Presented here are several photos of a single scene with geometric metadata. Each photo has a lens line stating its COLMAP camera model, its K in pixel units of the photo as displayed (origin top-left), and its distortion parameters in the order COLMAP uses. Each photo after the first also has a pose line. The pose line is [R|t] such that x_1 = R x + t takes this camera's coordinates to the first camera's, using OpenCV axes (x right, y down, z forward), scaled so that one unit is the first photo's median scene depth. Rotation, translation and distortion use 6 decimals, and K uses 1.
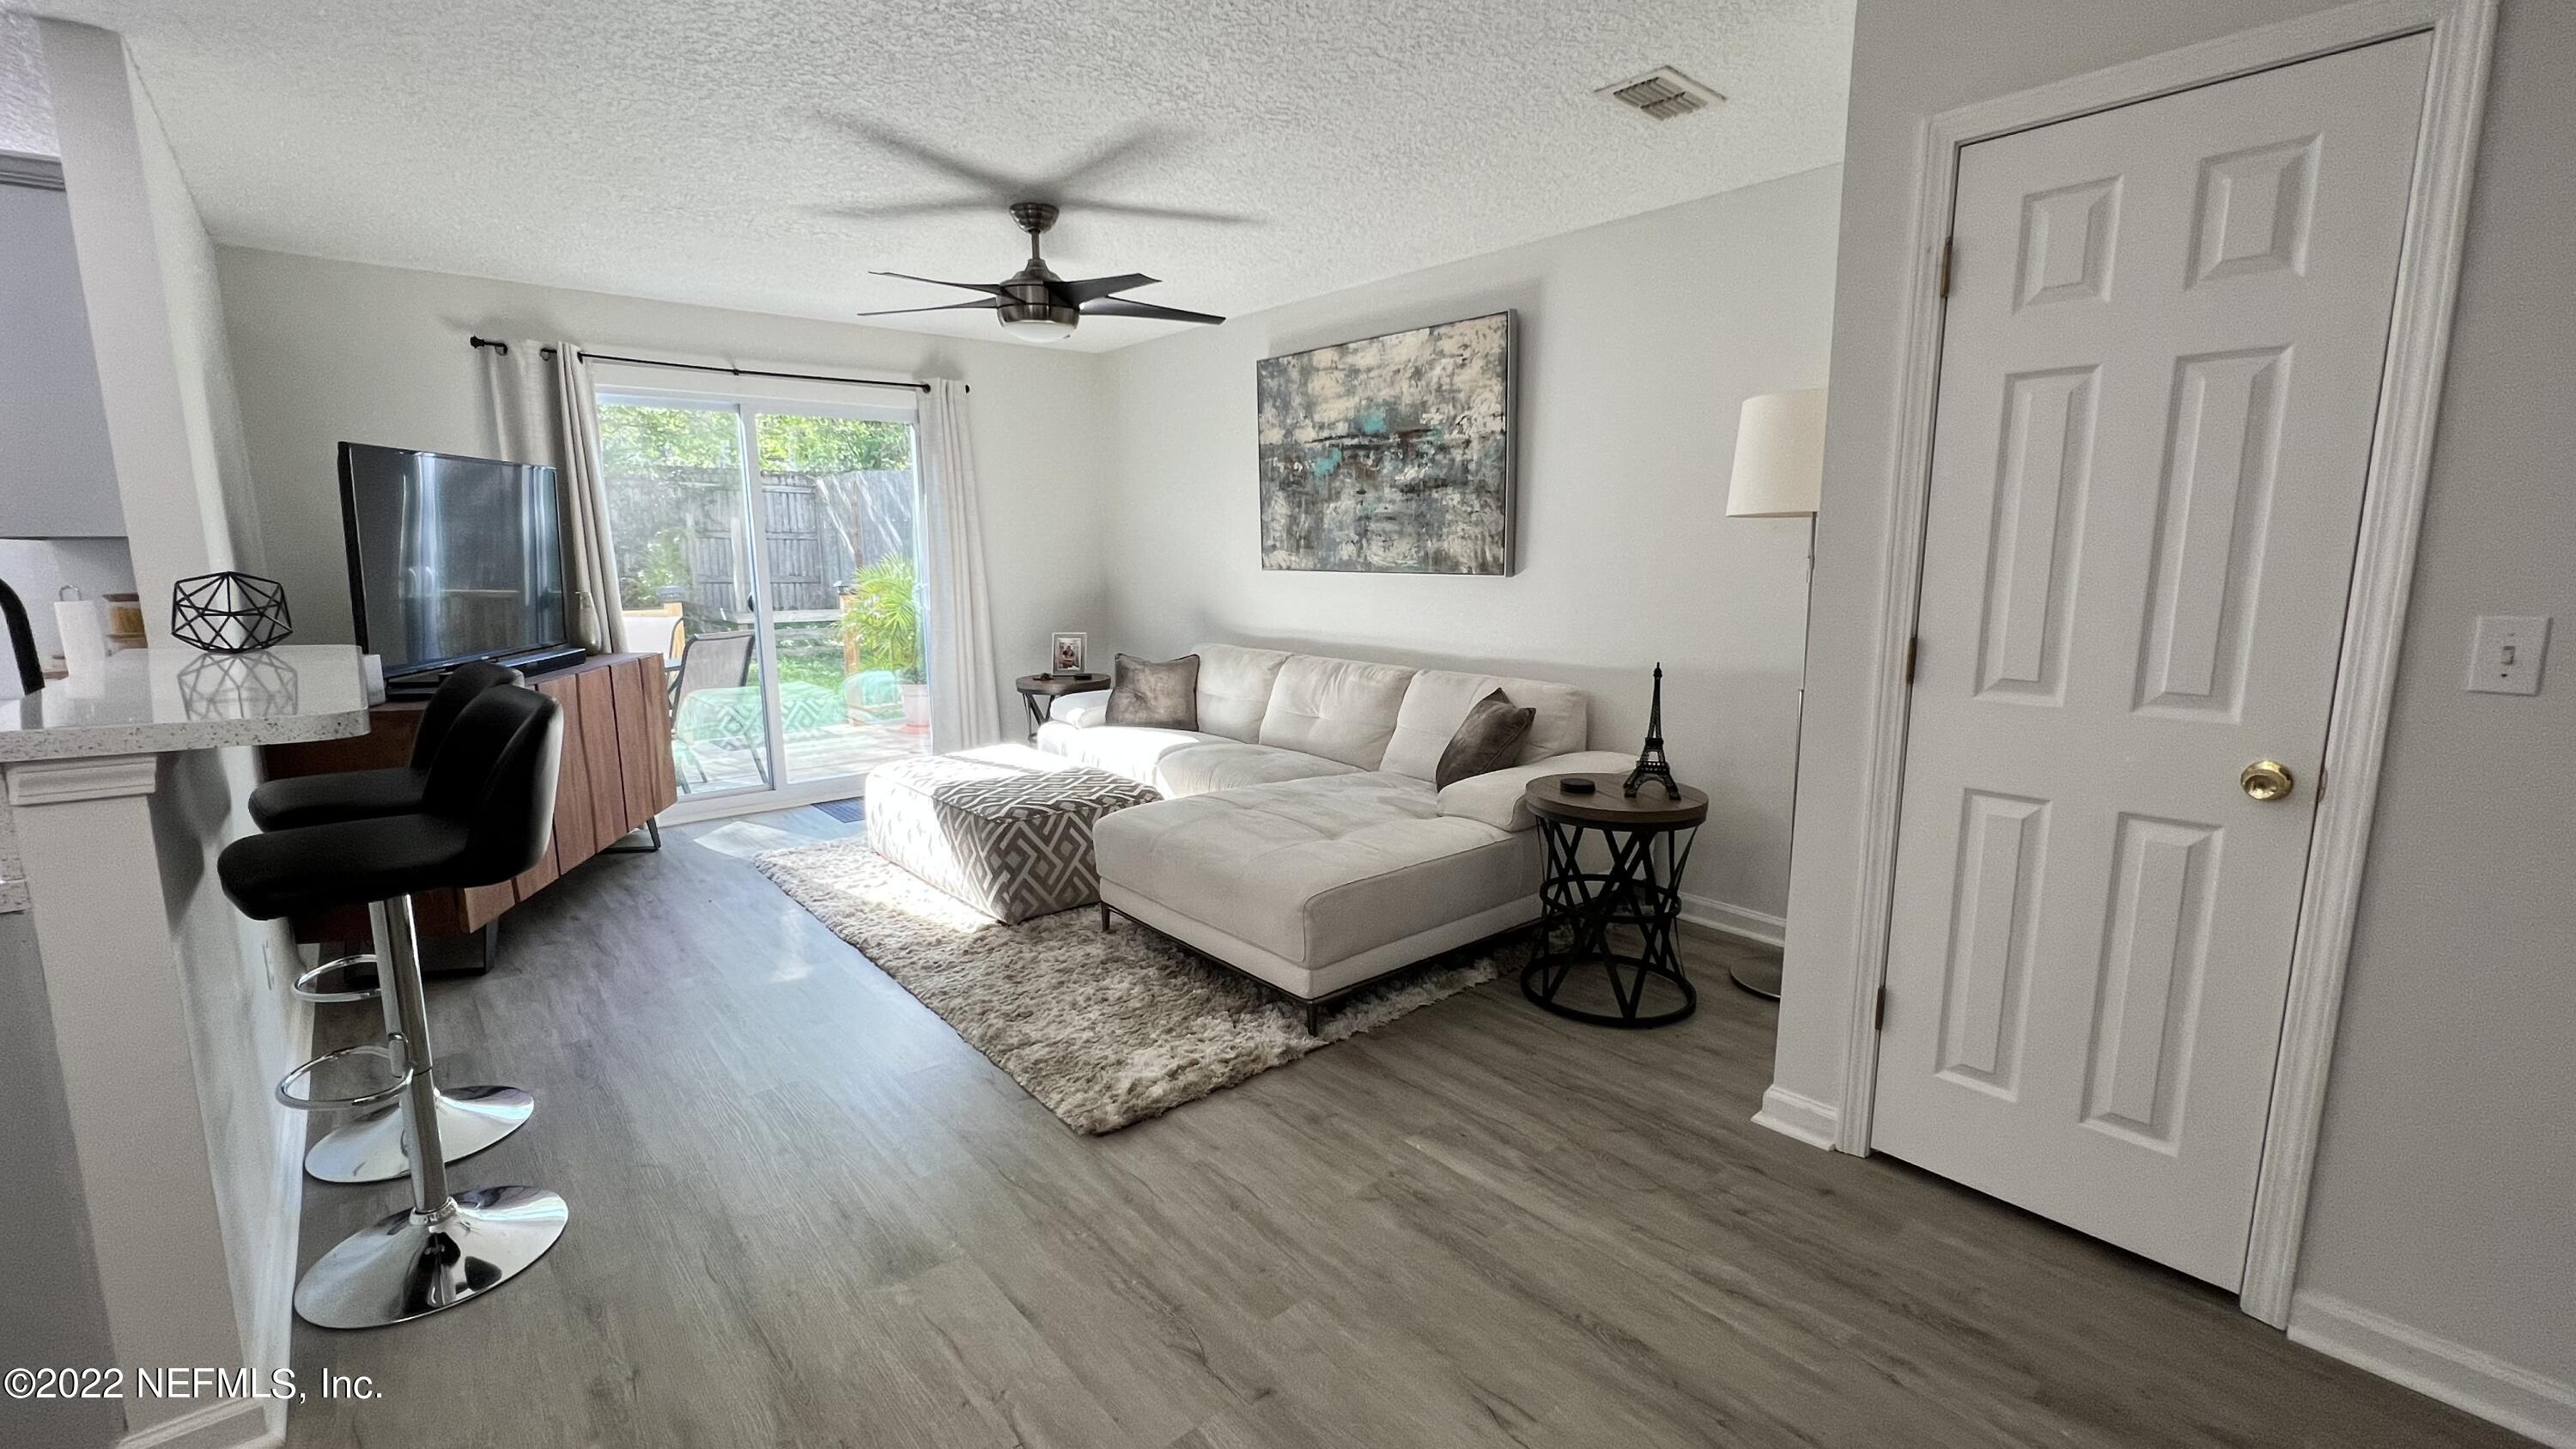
lens RADIAL K [[1077.5, 0, 1281.7], [0, 1077.5, 716.7], [0, 0, 1]] dist [-0.001198, 0.000122]
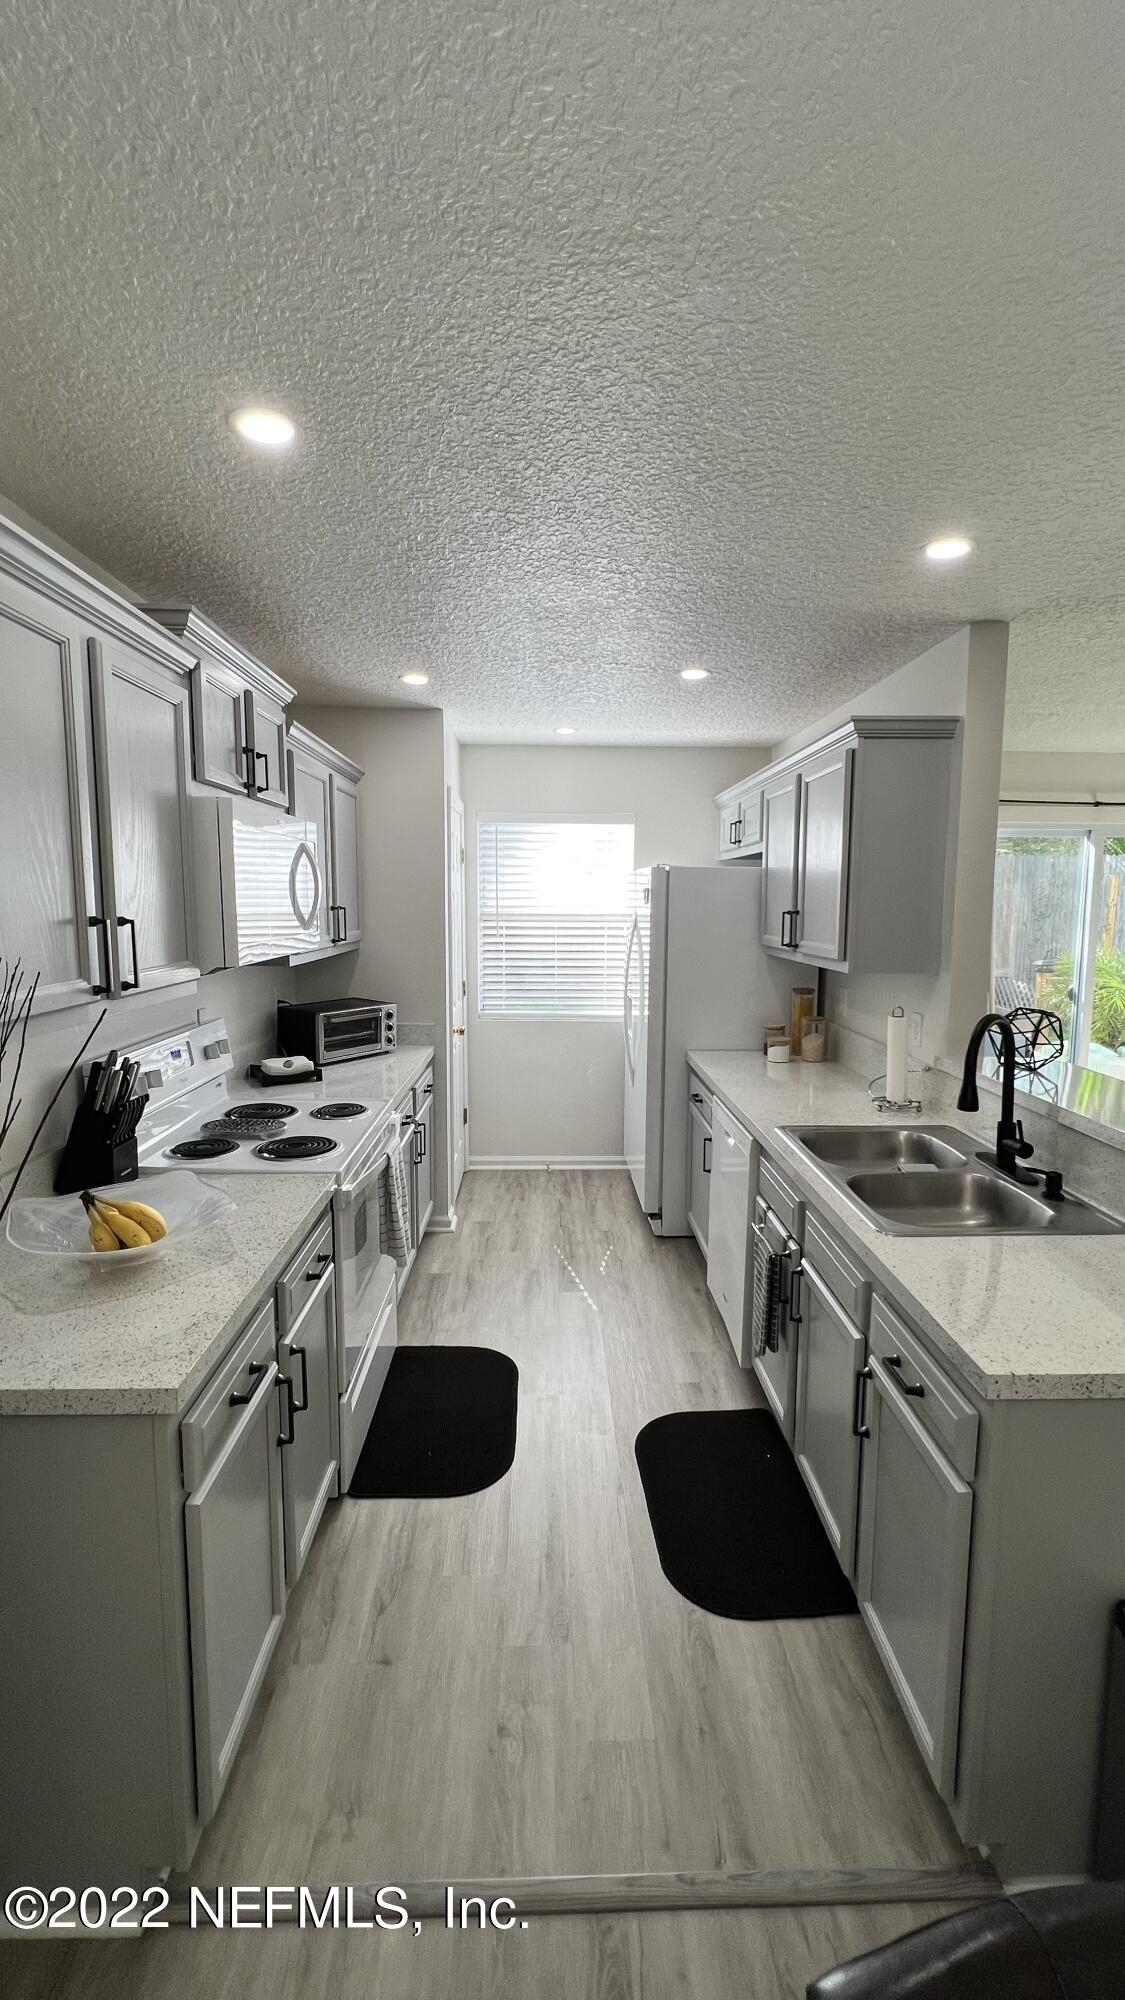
lens RADIAL K [[836.5, 0, 570.7], [0, 836.5, 995.9], [0, 0, 1]] dist [-0.001198, 0.000122]
pose [[0.776578, 0.086167, -0.624101, -0.519202], [-0.112104, 0.993694, -0.002299, -0.056947], [0.619967, 0.071749, 0.781340, -0.107051]]
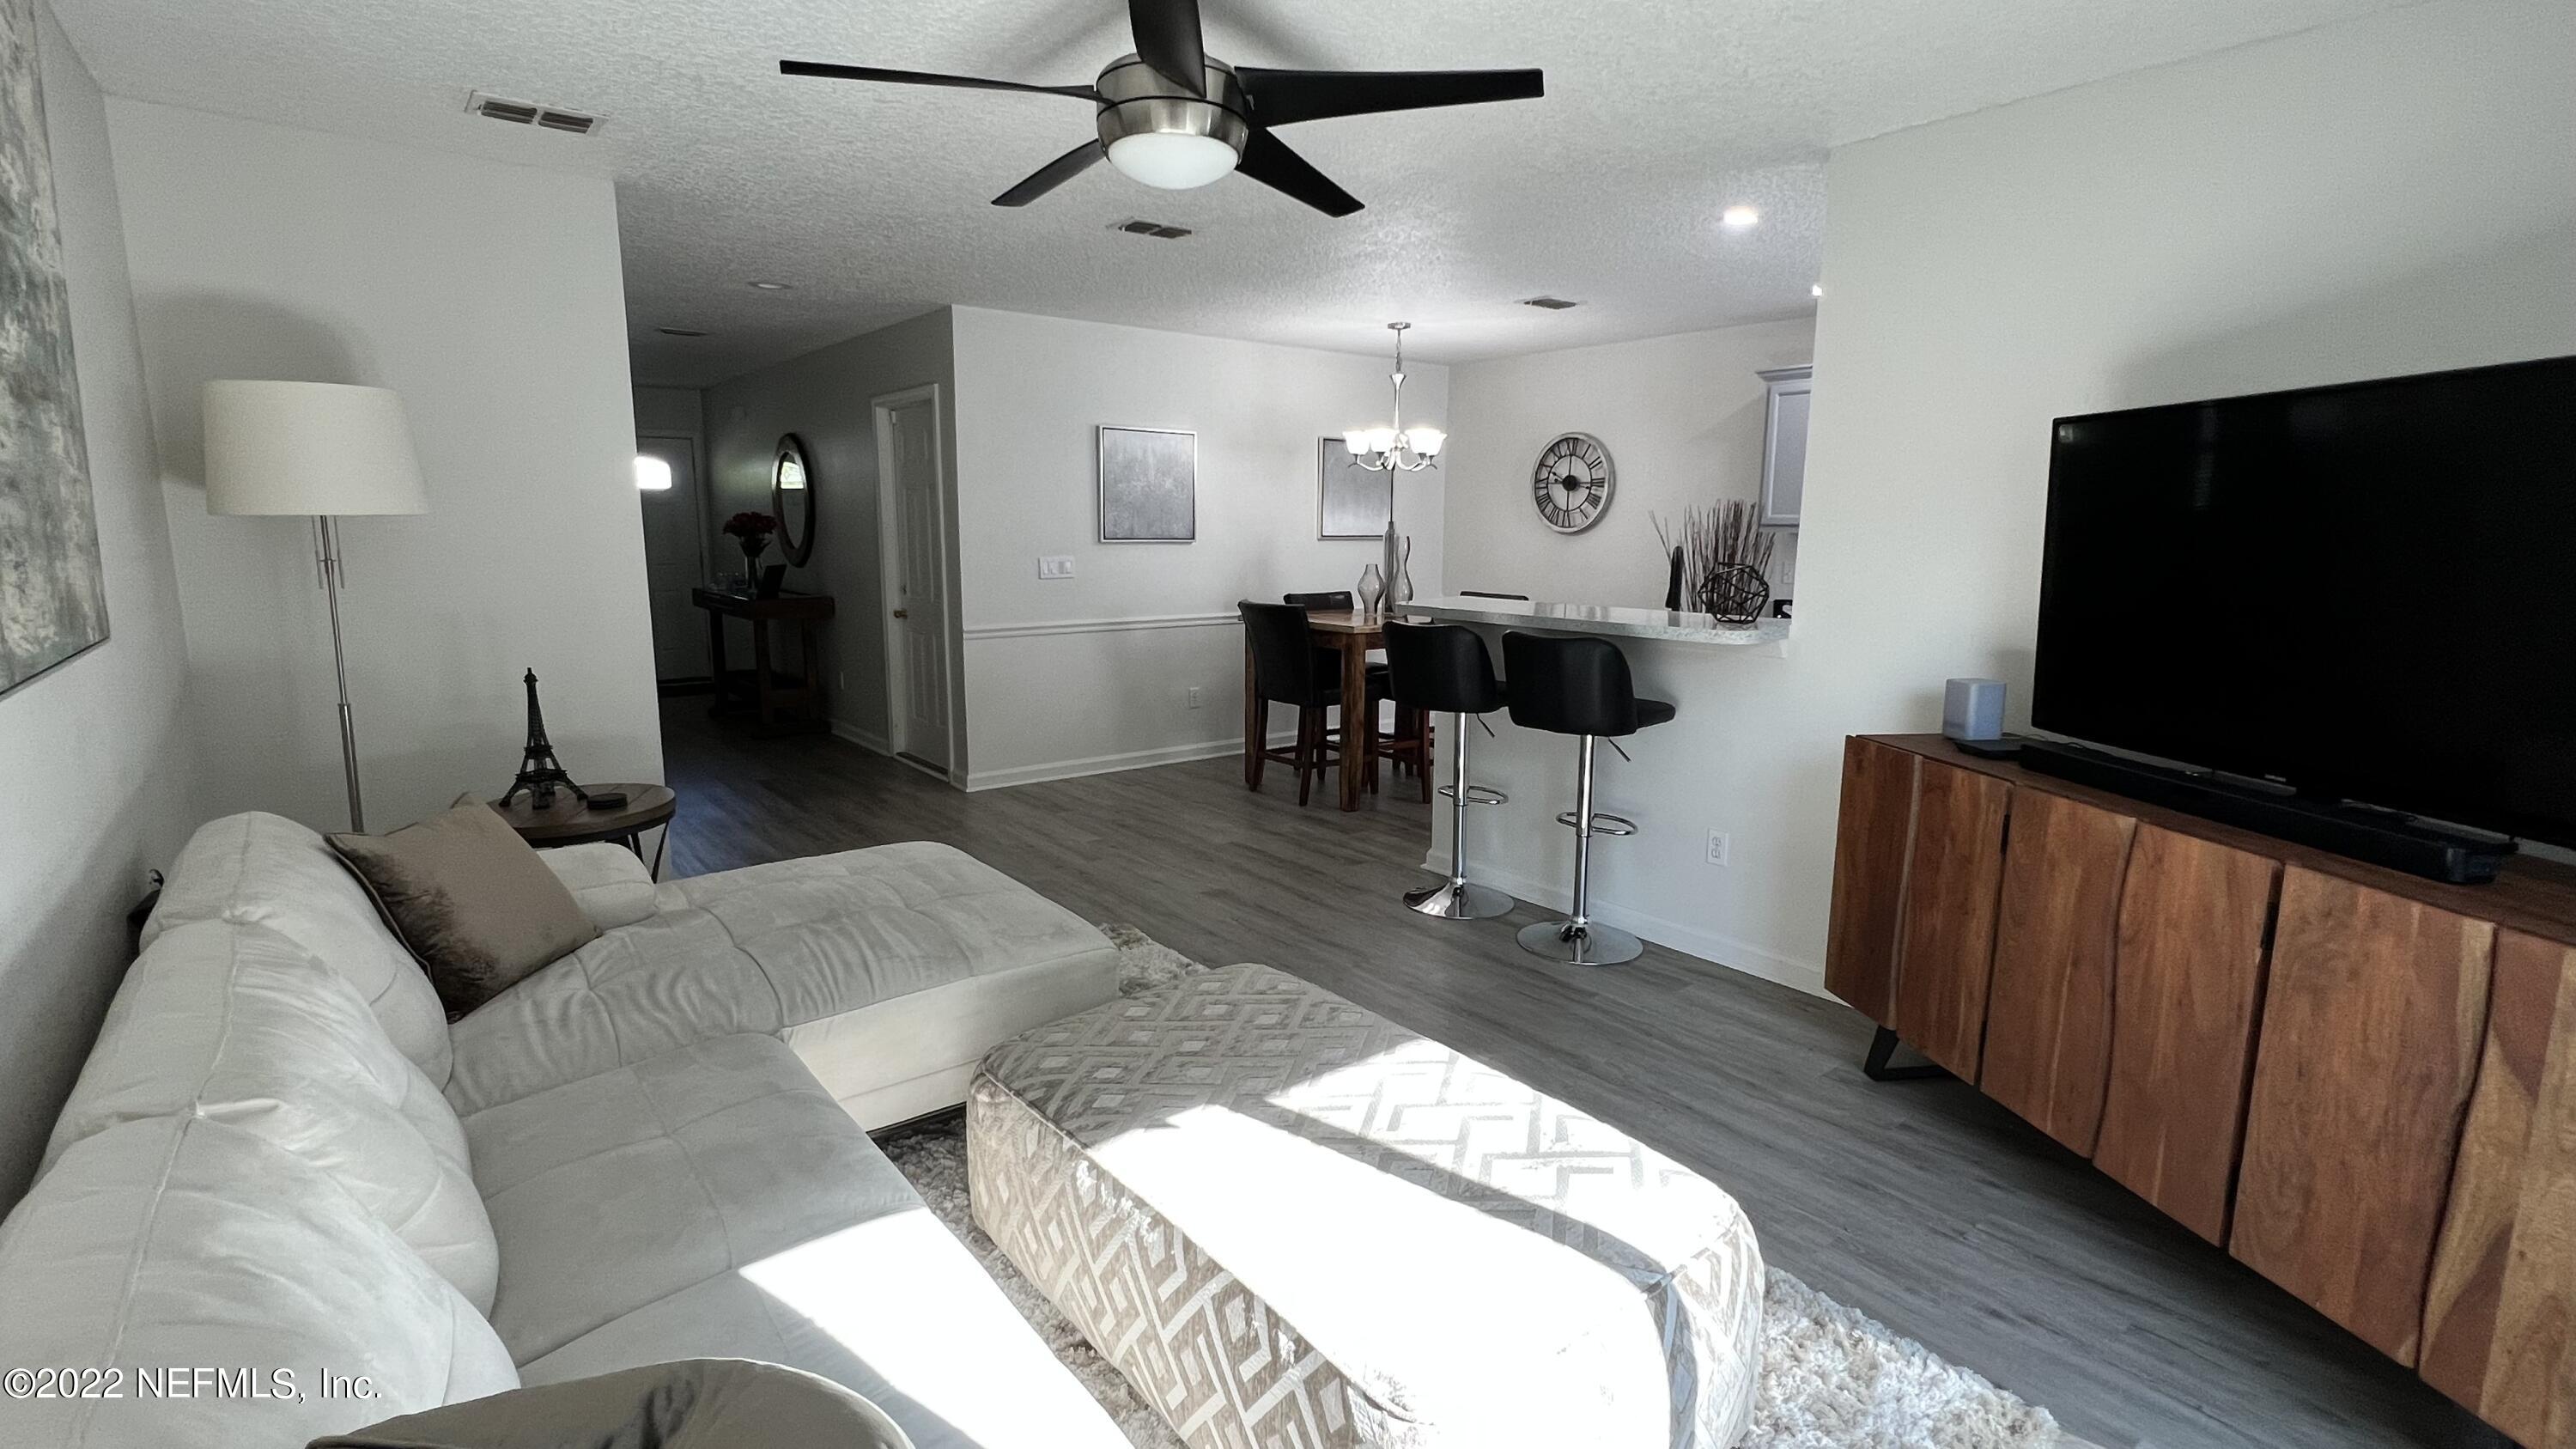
lens RADIAL K [[1178.7, 0, 1282.6], [0, 1178.7, 720.9], [0, 0, 1]] dist [0.001241, -0.000014]
pose [[-0.999016, -0.007800, 0.043653, -0.315124], [0.006556, 0.947607, 0.319370, -0.283569], [-0.043857, 0.319342, -0.946624, 1.670969]]
